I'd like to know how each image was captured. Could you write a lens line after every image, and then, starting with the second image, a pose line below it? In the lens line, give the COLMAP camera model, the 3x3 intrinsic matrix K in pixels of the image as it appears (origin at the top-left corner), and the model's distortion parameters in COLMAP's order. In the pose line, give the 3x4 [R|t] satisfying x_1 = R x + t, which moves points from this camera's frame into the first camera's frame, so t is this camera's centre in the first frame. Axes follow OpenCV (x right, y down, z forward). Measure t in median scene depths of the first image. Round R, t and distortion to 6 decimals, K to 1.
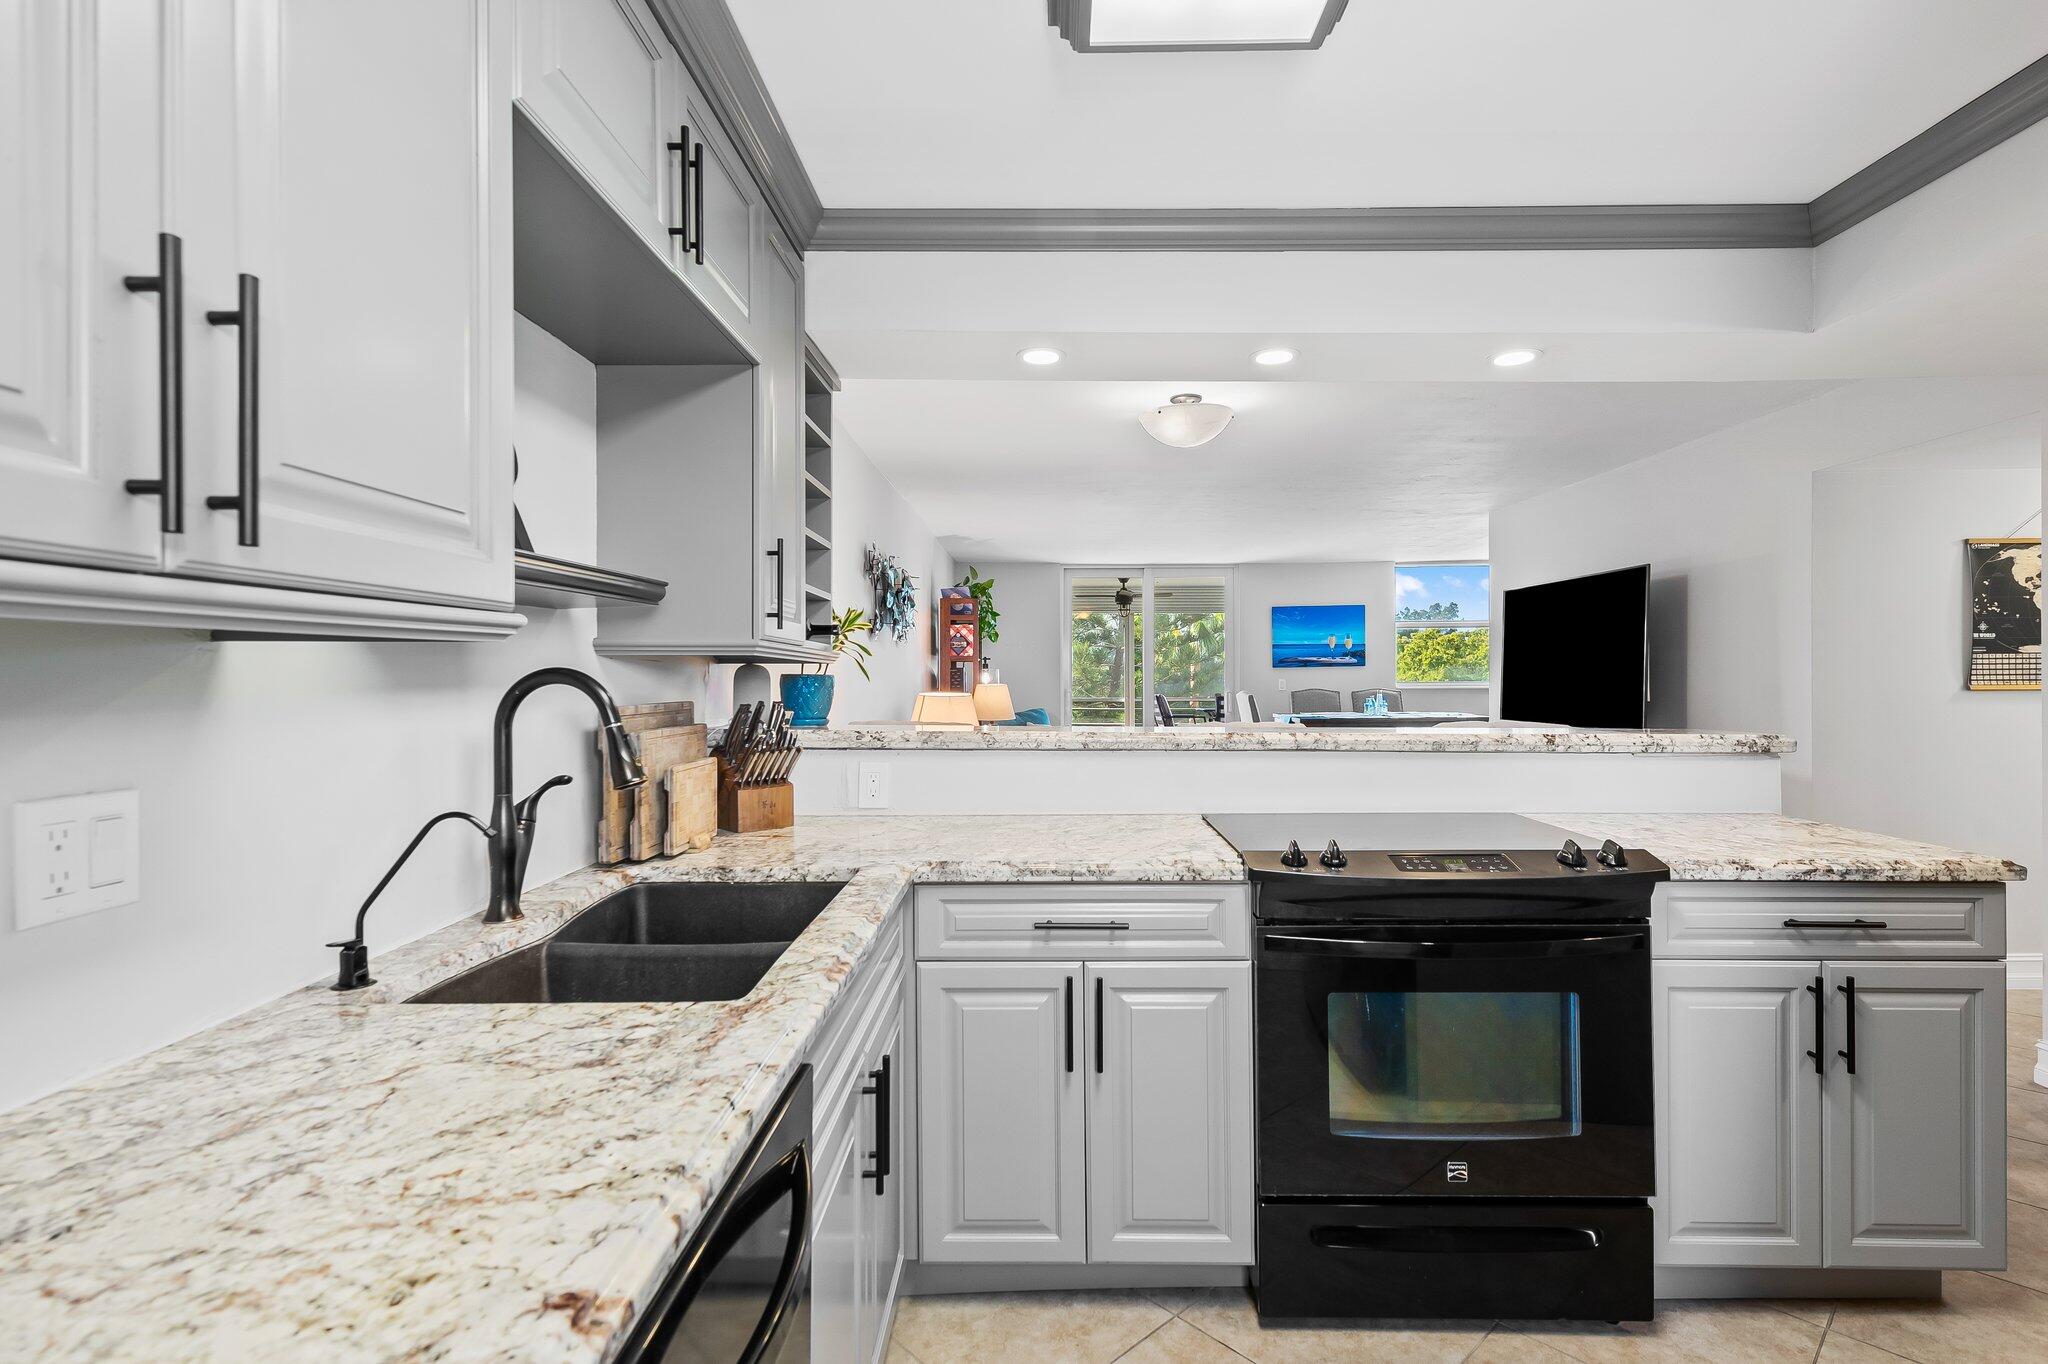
lens RADIAL K [[970.4, 0, 1022.6], [0, 970.4, 676.5], [0, 0, 1]] dist [0.015541, -0.000596]
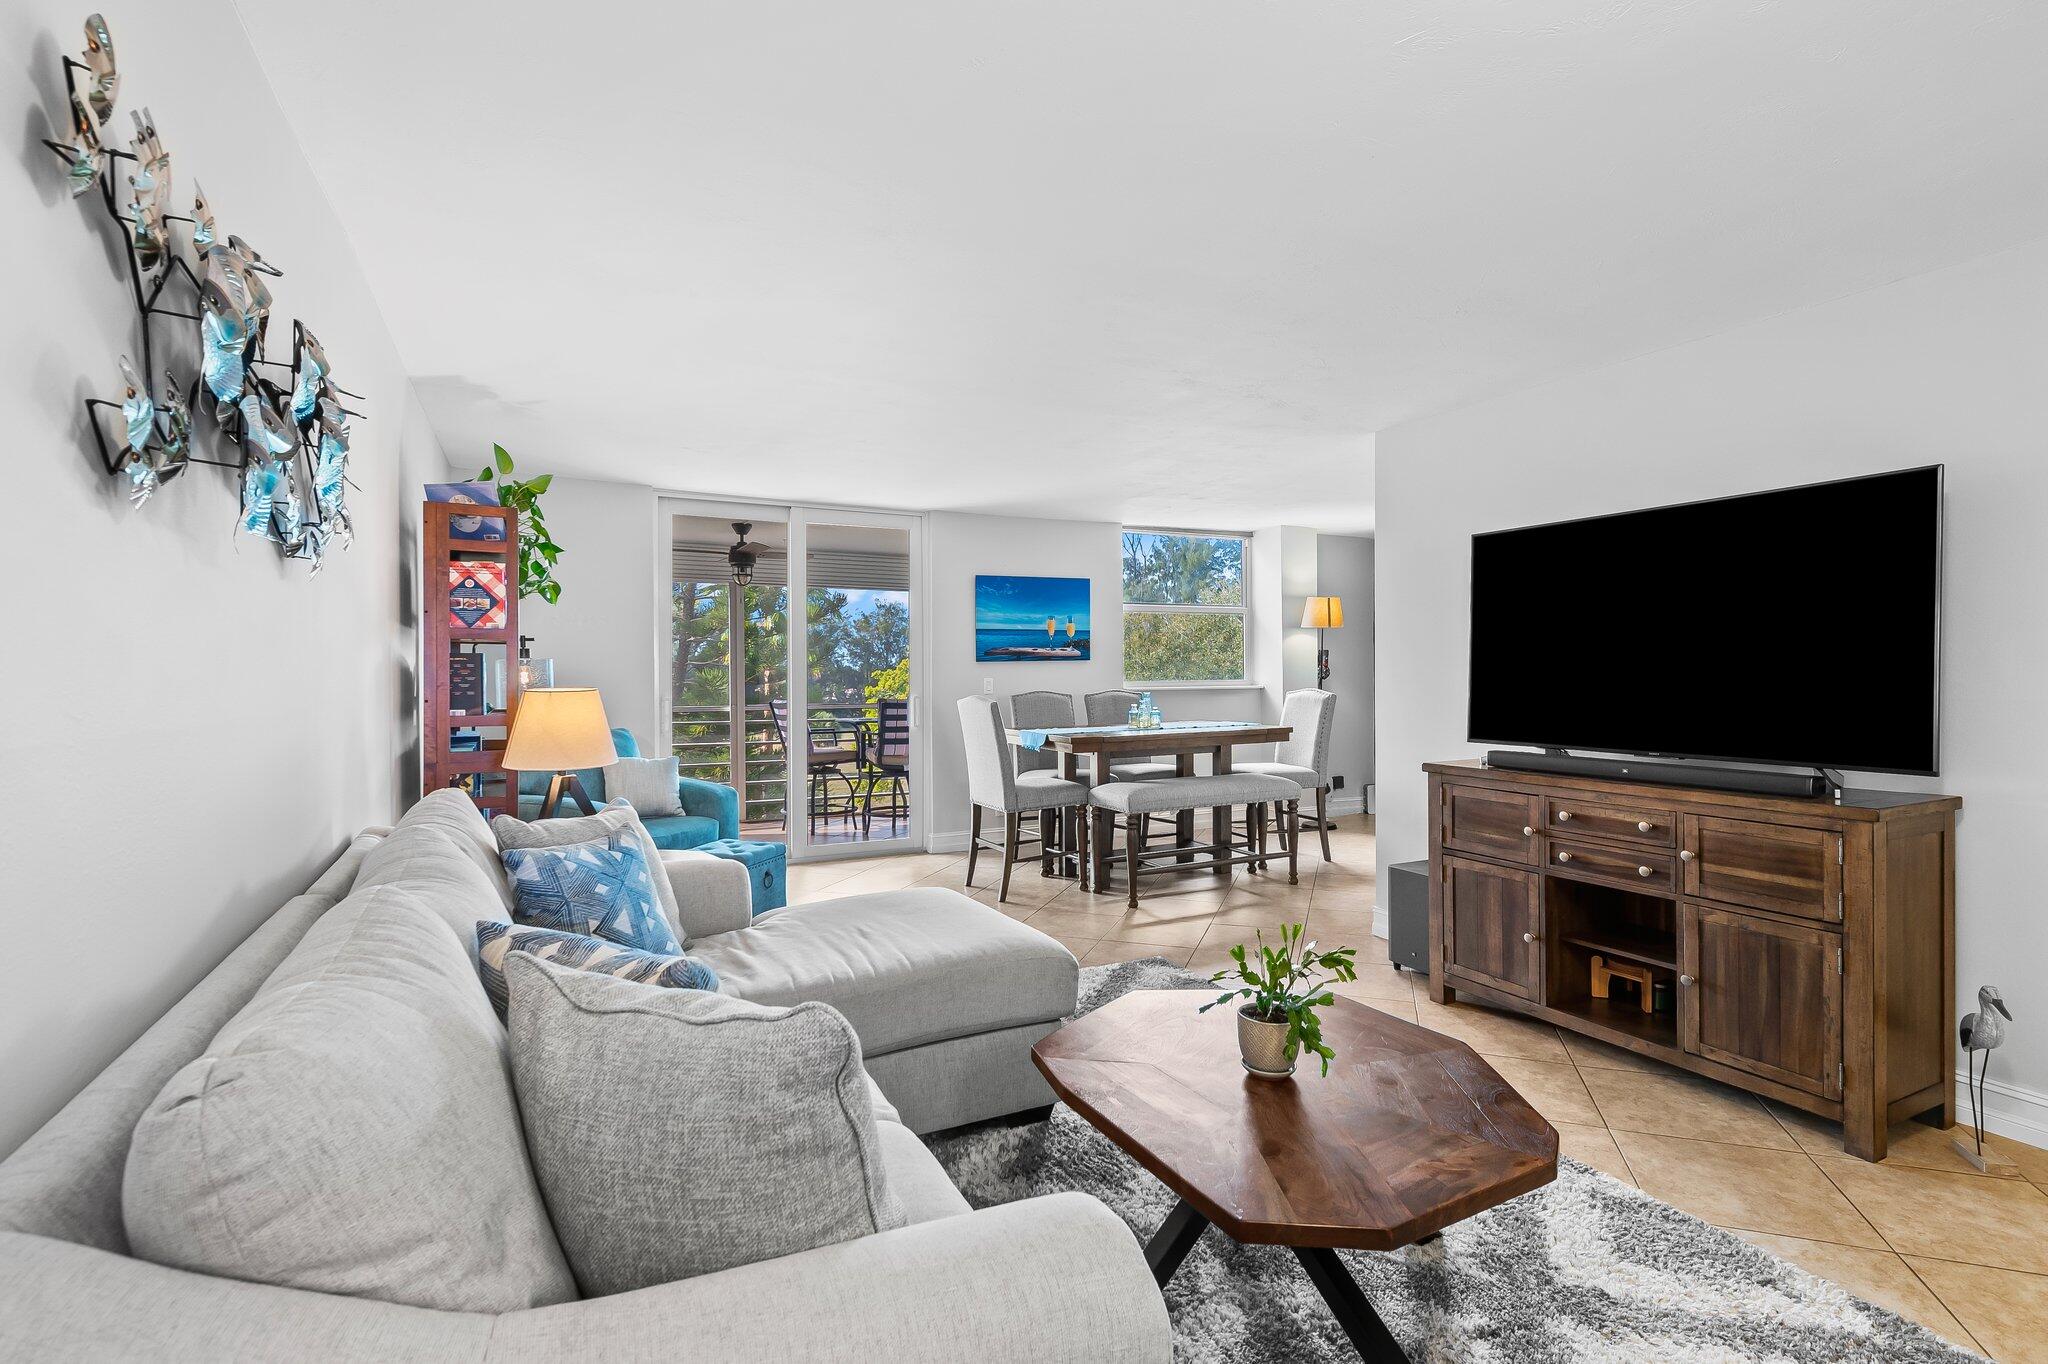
lens RADIAL K [[970.4, 0, 1027.3], [0, 970.4, 685.5], [0, 0, 1]] dist [0.015541, -0.000596]
pose [[0.889503, -0.002508, 0.456922, -0.038003], [-0.002643, 0.999940, 0.010634, 0.000918], [-0.456921, -0.010667, 0.889443, 0.413666]]
